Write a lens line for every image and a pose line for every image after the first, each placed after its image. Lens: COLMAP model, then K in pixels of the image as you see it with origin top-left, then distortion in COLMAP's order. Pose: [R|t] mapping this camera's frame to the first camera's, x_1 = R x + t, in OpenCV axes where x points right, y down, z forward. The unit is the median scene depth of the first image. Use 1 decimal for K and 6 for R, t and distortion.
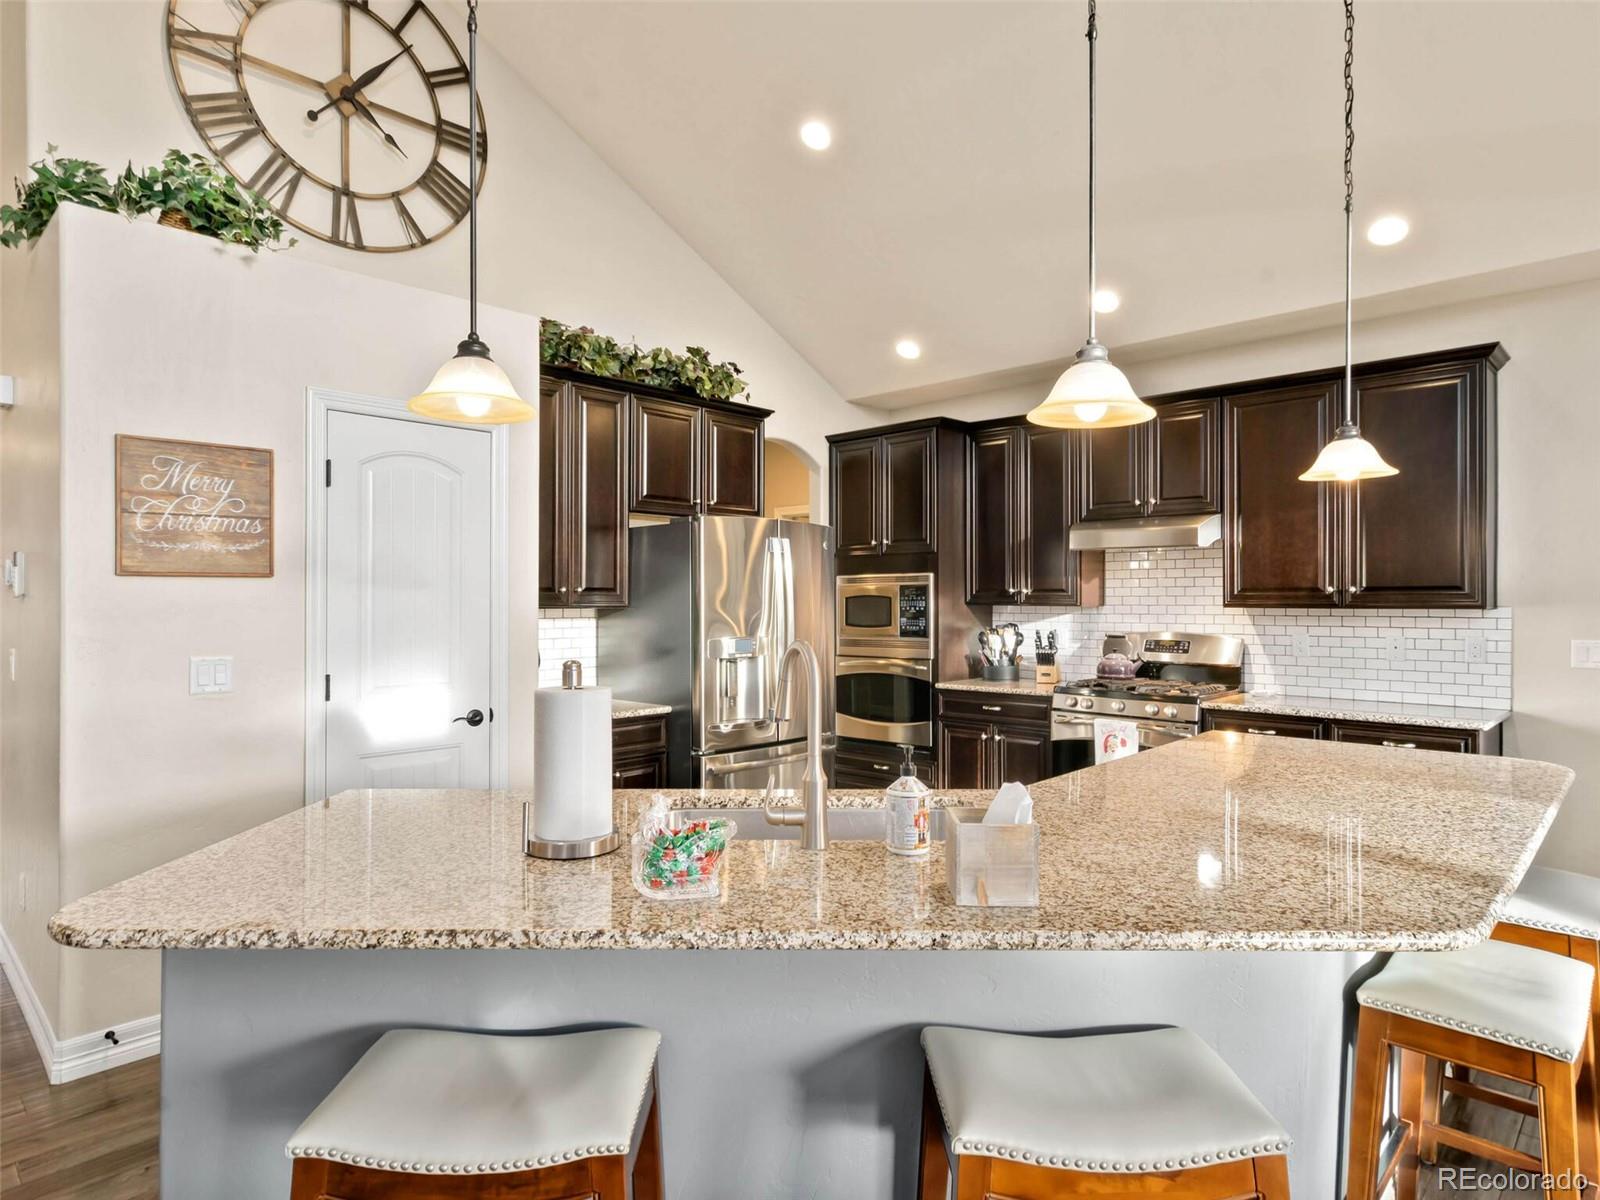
lens RADIAL K [[916.6, 0, 810.1], [0, 916.6, 599.9], [0, 0, 1]] dist [0.017591, -0.000649]
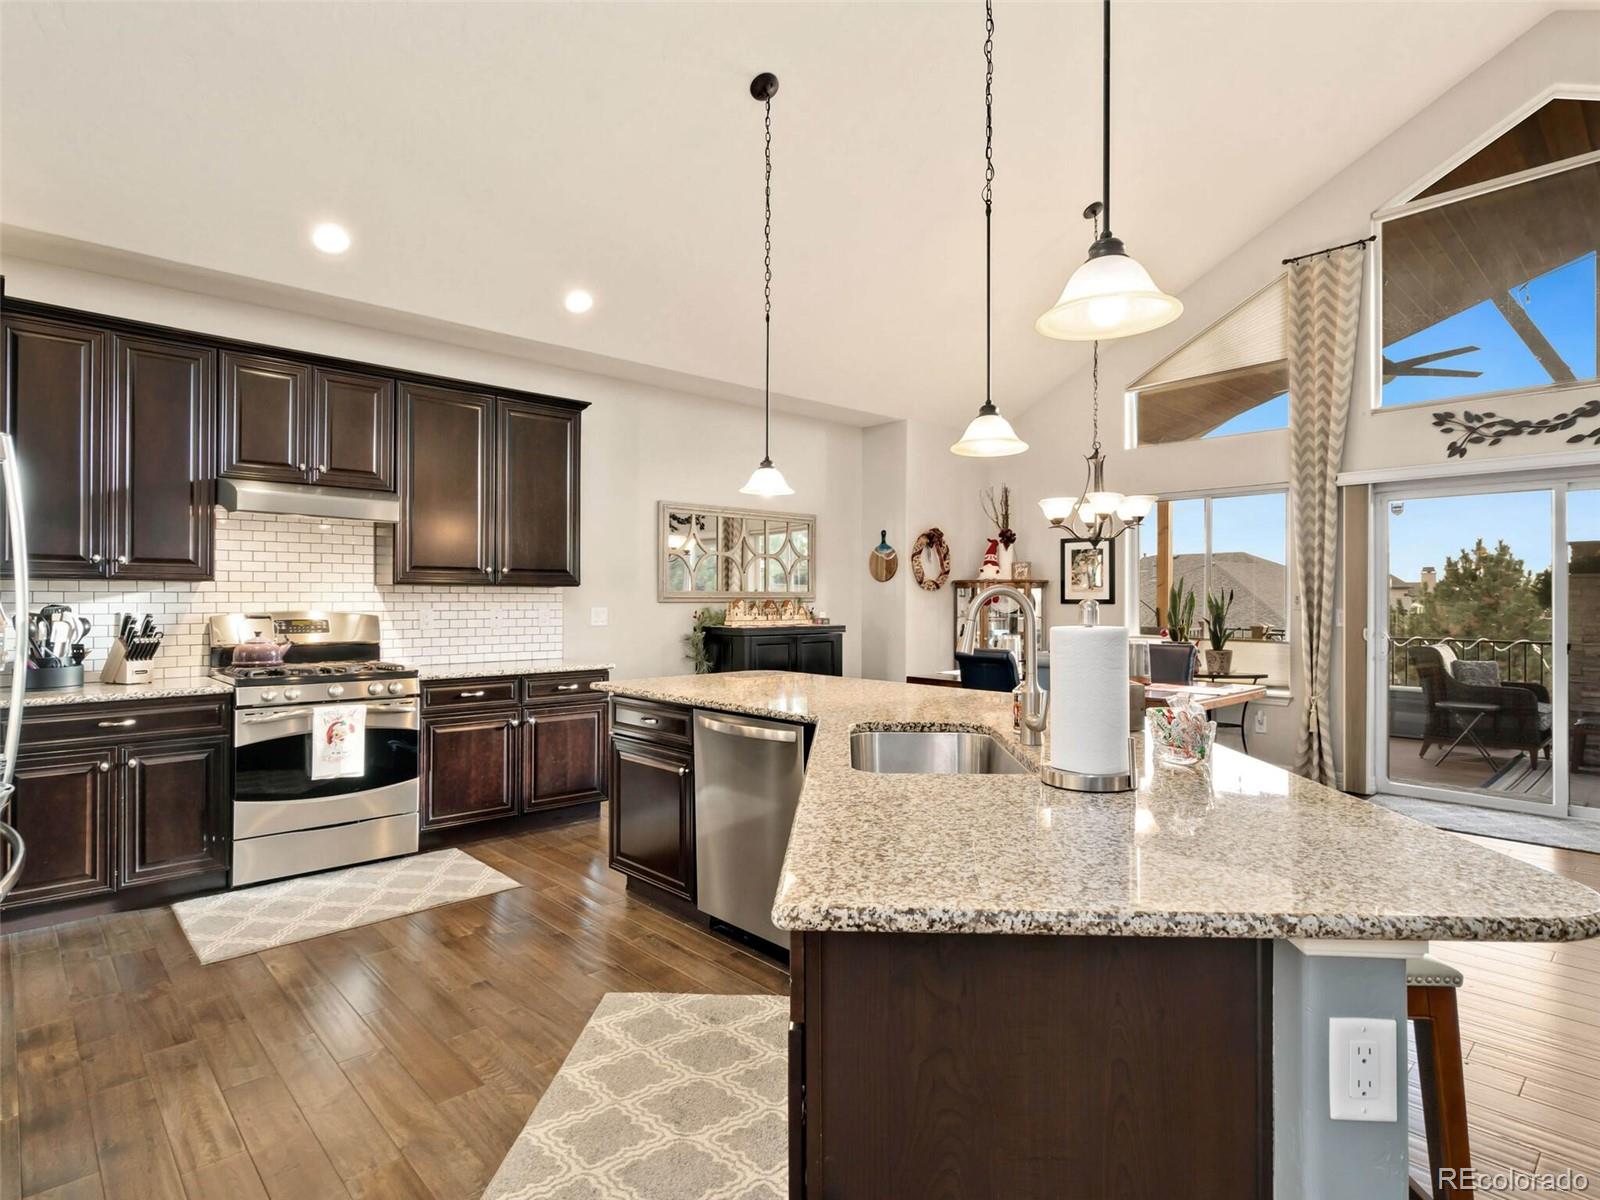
lens RADIAL K [[853.5, 0, 812.4], [0, 853.5, 597.1], [0, 0, 1]] dist [0.002633, 0.002724]
pose [[0.056629, -0.004370, 0.998386, -0.489516], [-0.011240, 0.999924, 0.005014, 0.011864], [-0.998332, -0.011506, 0.056576, 0.476921]]
